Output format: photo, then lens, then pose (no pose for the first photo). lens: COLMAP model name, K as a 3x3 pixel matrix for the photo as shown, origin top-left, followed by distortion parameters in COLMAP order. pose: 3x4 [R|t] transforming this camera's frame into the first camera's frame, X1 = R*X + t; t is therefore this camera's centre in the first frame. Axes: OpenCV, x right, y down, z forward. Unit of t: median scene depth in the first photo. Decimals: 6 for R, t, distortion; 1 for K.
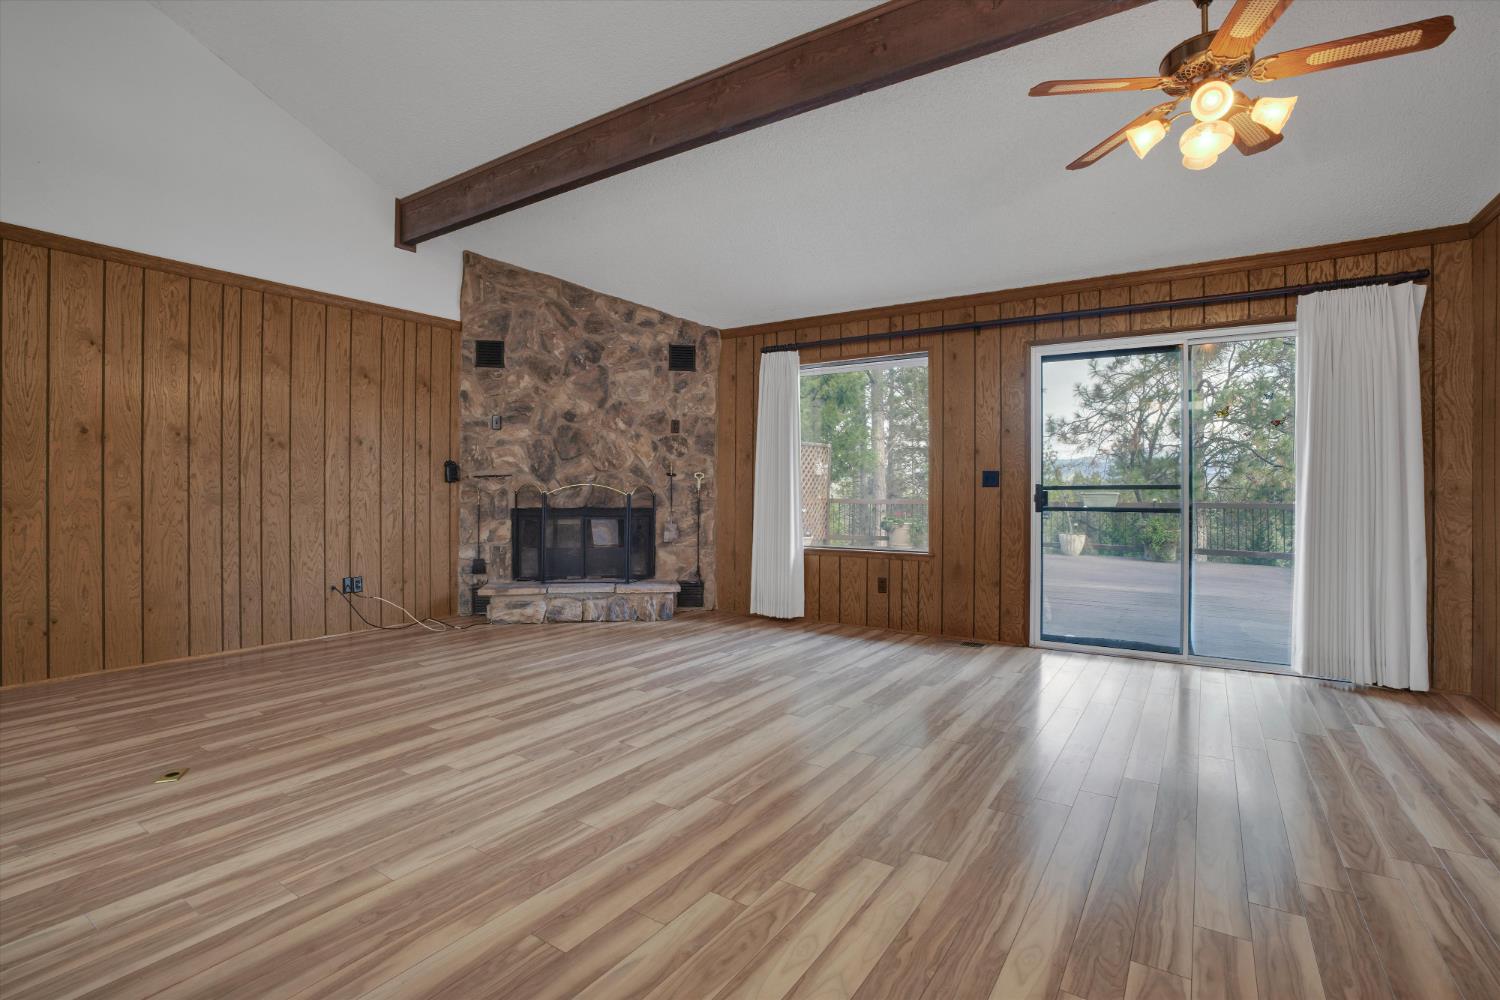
lens RADIAL K [[690.9, 0, 747.2], [0, 690.9, 489.3], [0, 0, 1]] dist [-0.033256, 0.000649]
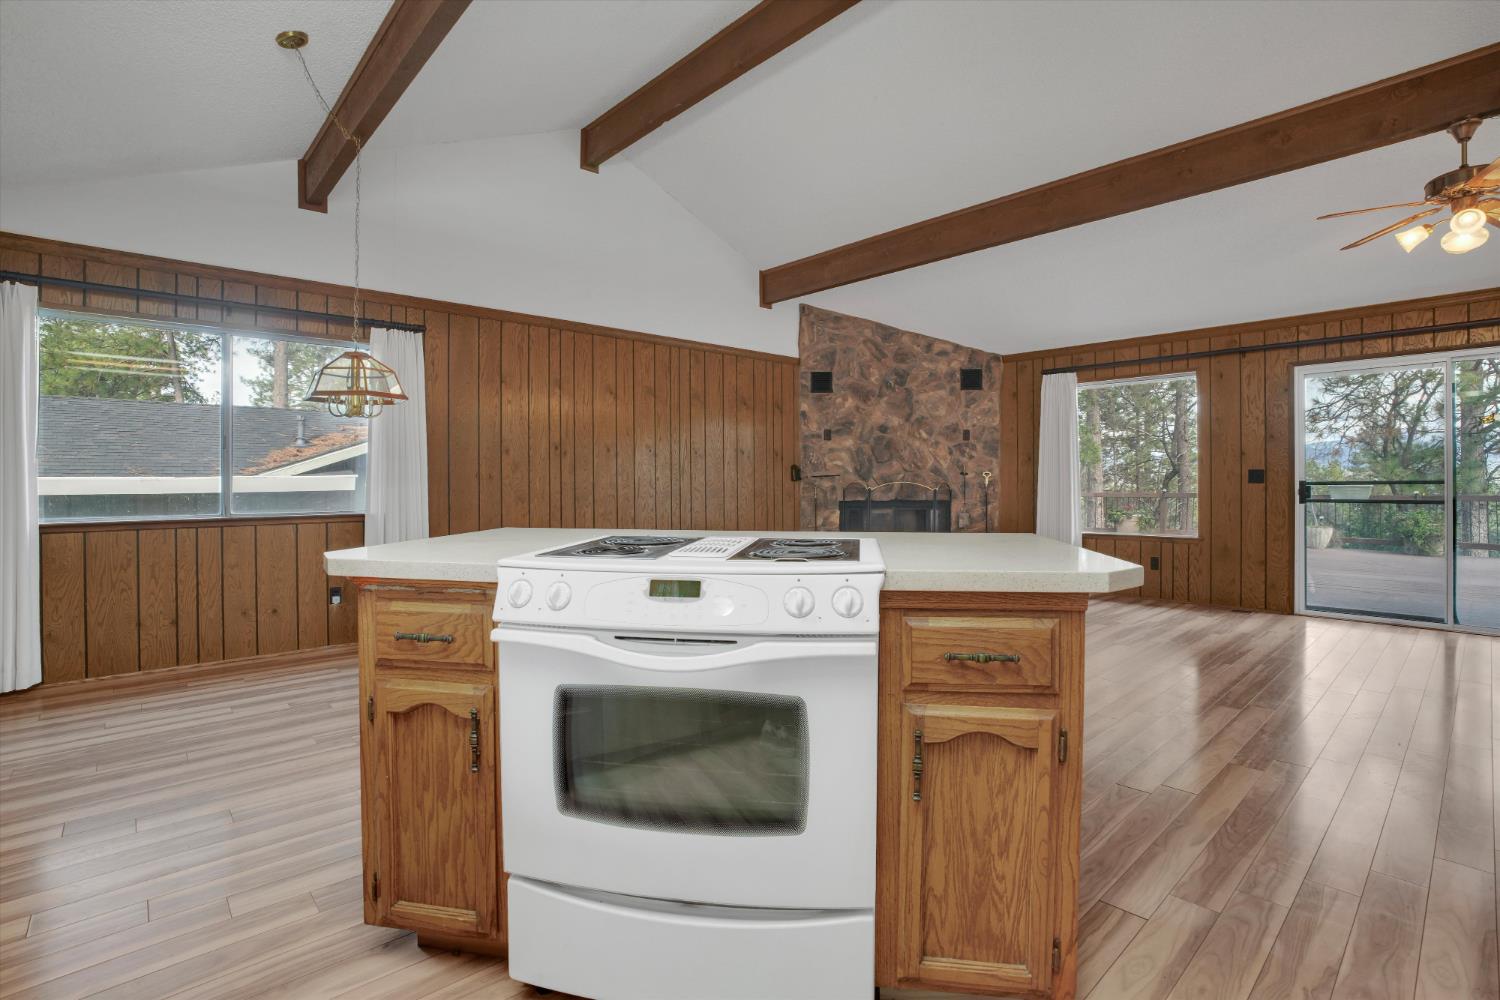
lens RADIAL K [[723.5, 0, 743.5], [0, 723.5, 482.2], [0, 0, 1]] dist [-0.042394, 0.024059]
pose [[0.975901, -0.005550, -0.218143, -0.221212], [0.005666, 0.999984, -0.000097, -0.008221], [0.218140, -0.001142, 0.975917, -0.368085]]
